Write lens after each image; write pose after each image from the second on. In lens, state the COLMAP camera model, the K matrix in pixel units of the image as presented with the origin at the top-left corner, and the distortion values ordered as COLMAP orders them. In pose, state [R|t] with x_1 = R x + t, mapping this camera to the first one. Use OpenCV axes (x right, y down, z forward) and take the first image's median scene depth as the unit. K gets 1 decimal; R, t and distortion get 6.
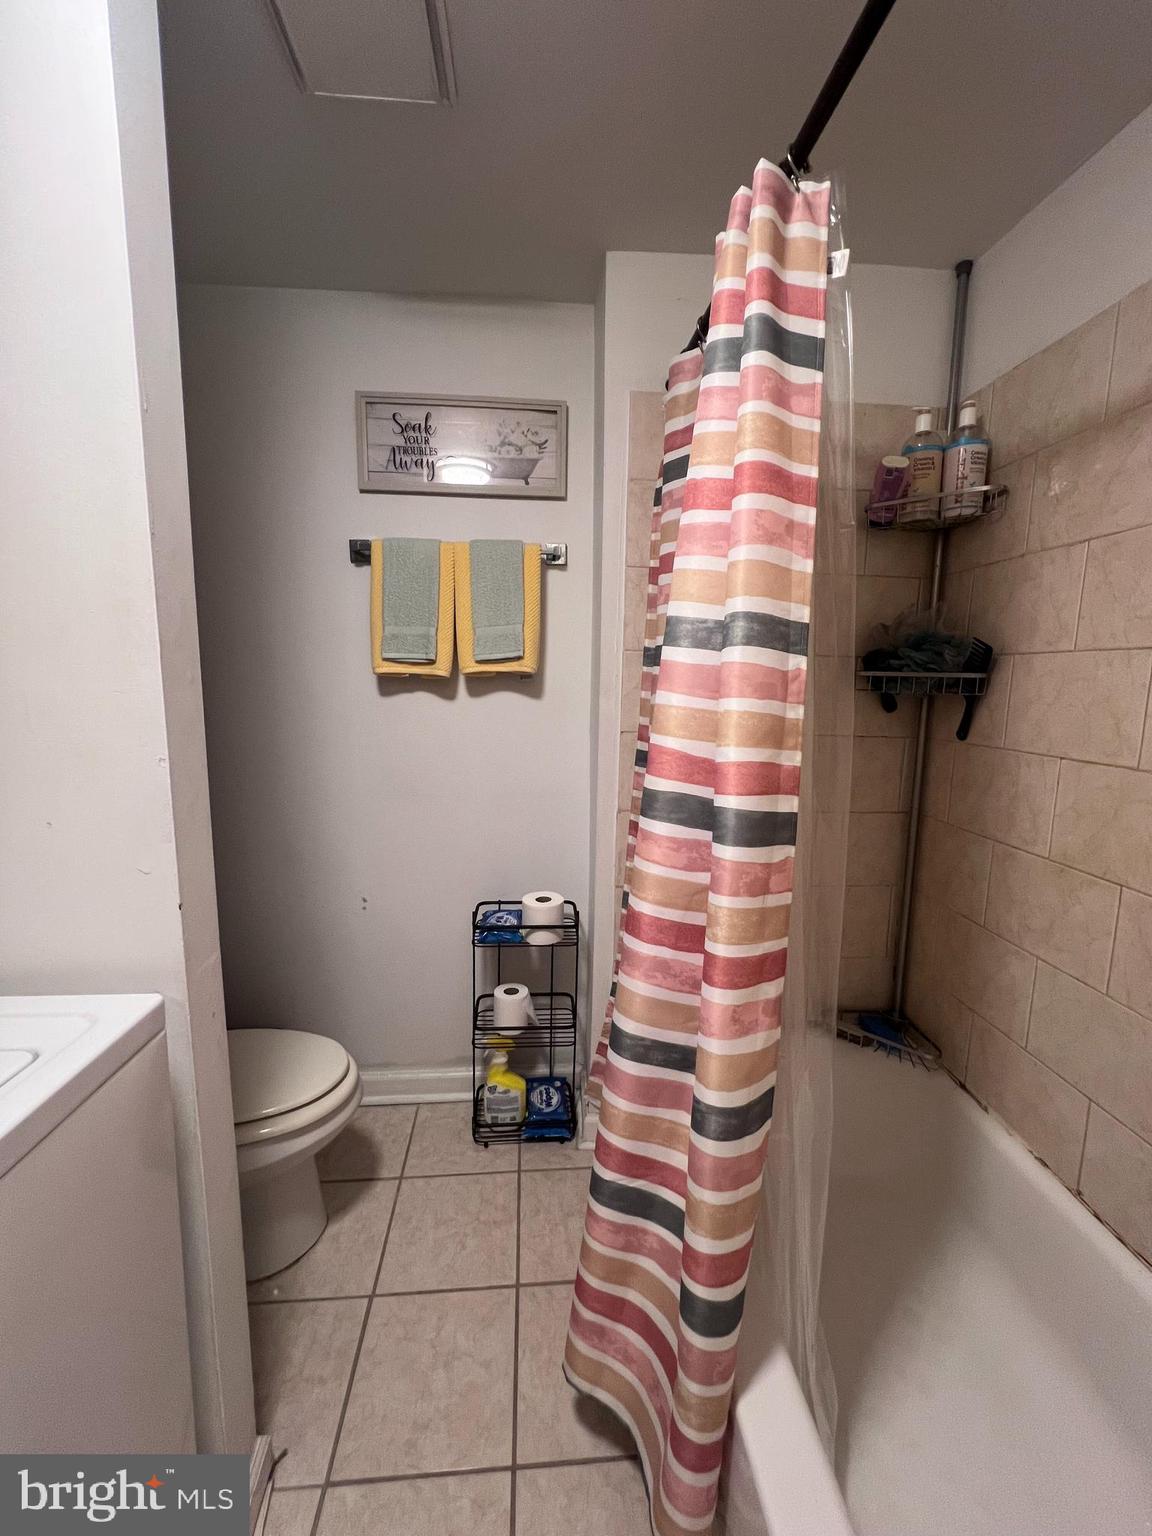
lens RADIAL K [[622.8, 0, 583.5], [0, 622.8, 765.7], [0, 0, 1]] dist [0.000272, -0.000353]
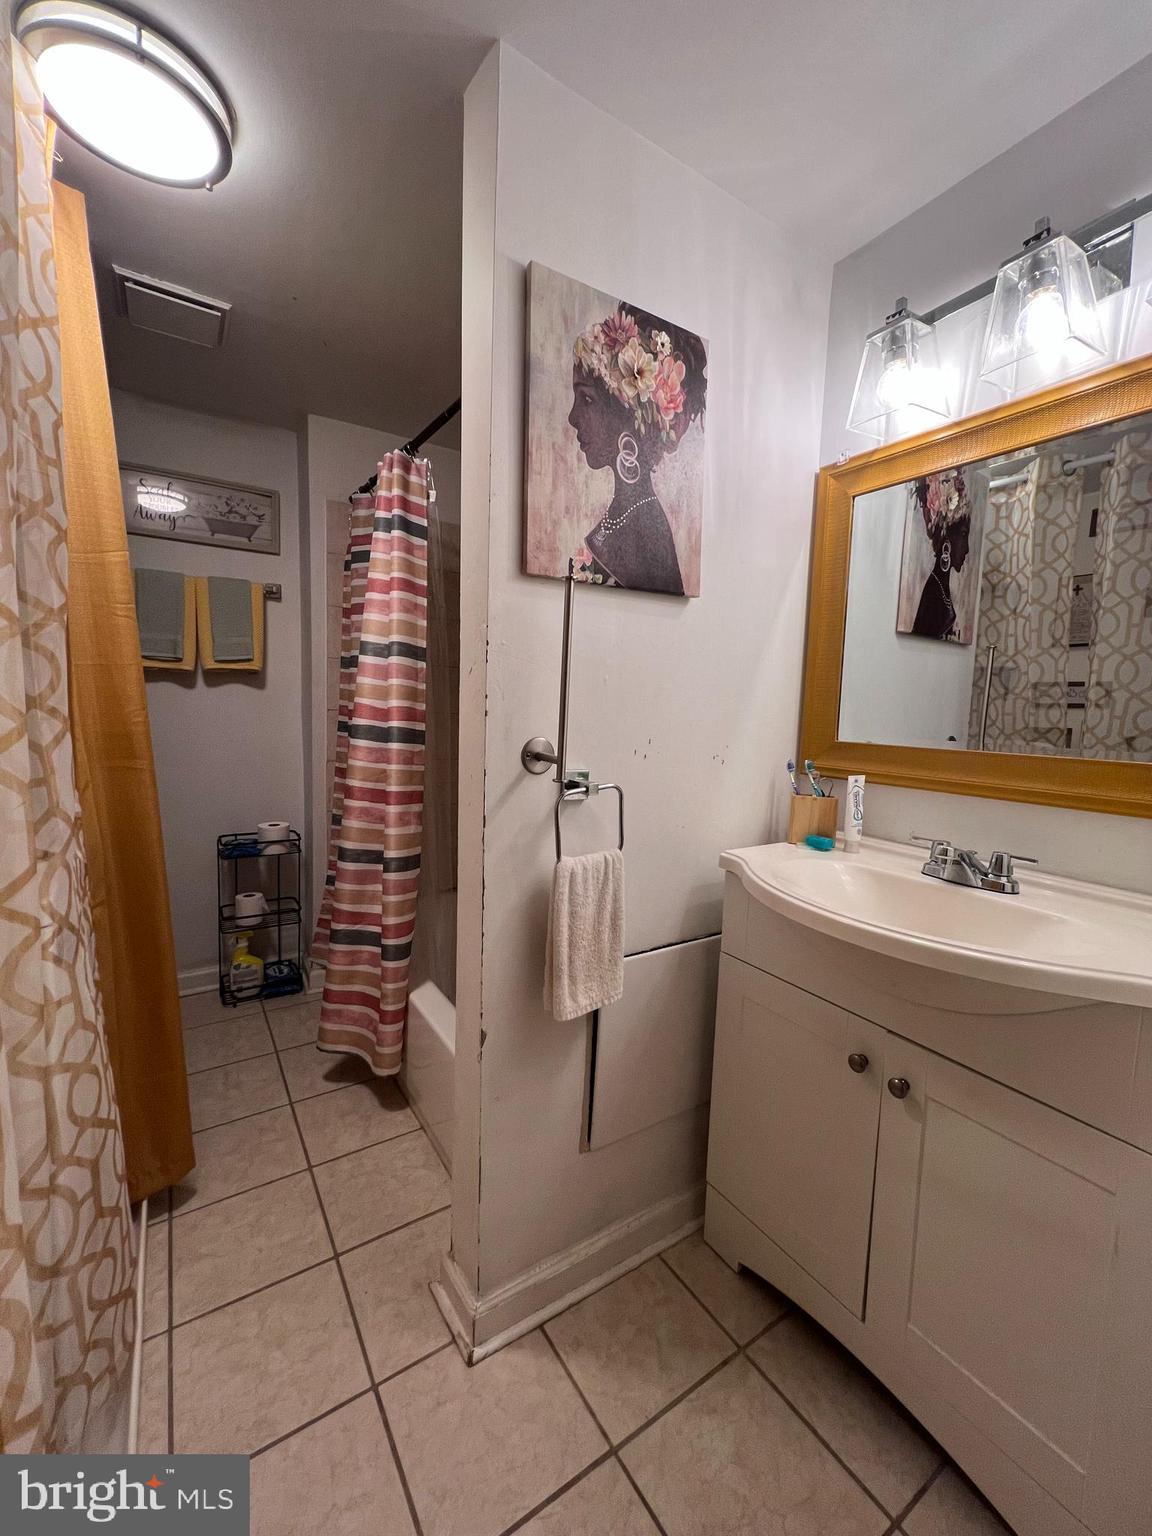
lens RADIAL K [[622.8, 0, 582.2], [0, 622.8, 761.1], [0, 0, 1]] dist [0.000272, -0.000353]
pose [[0.879153, -0.033052, 0.475392, -0.207987], [0.049768, 0.998505, -0.022614, 0.234377], [-0.473933, 0.043540, 0.879484, -1.111720]]
